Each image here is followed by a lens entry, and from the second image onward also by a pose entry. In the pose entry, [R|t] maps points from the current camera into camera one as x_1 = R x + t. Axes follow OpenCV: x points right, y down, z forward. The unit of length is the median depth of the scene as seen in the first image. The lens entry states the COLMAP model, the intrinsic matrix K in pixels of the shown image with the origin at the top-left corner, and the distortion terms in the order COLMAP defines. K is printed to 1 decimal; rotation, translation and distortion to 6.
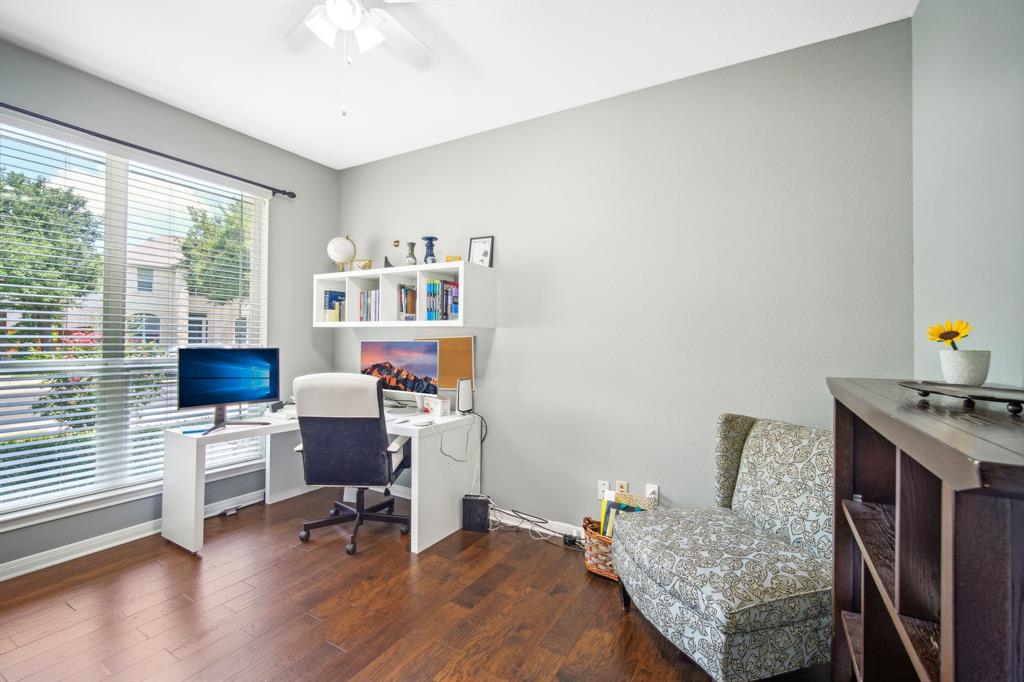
lens RADIAL K [[452.3, 0, 509.9], [0, 452.3, 344.9], [0, 0, 1]] dist [0.004135, 0.000031]
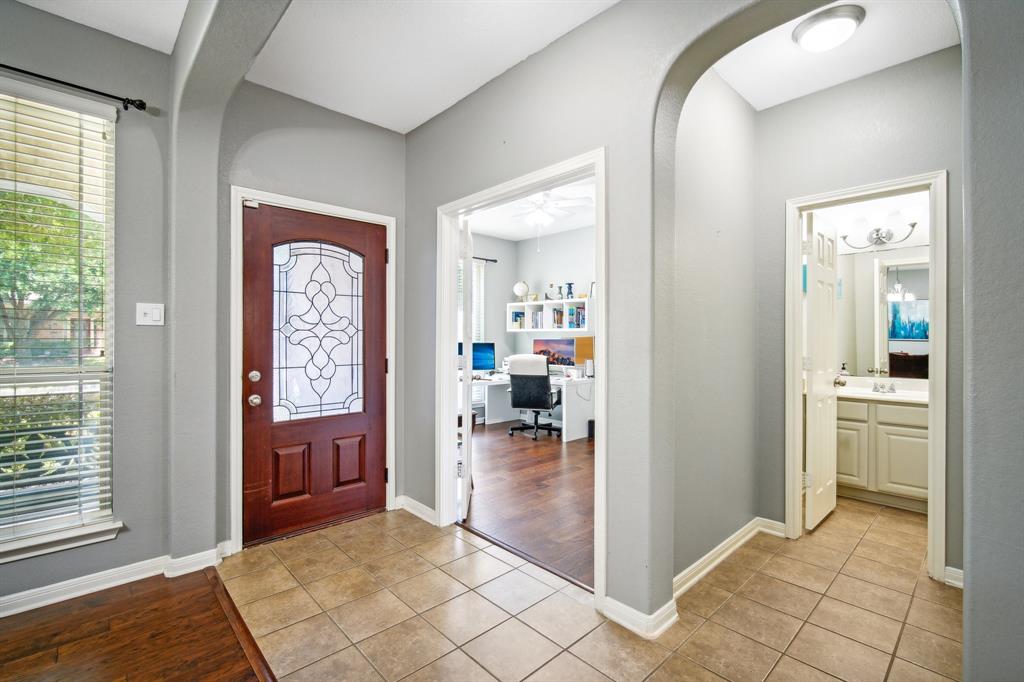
lens RADIAL K [[452.3, 0, 508.0], [0, 452.3, 342.9], [0, 0, 1]] dist [0.004135, 0.000031]
pose [[0.958075, -0.008929, -0.286379, 0.113919], [0.009795, 0.999951, 0.001592, 0.004373], [0.286351, -0.004330, 0.958115, -0.877215]]
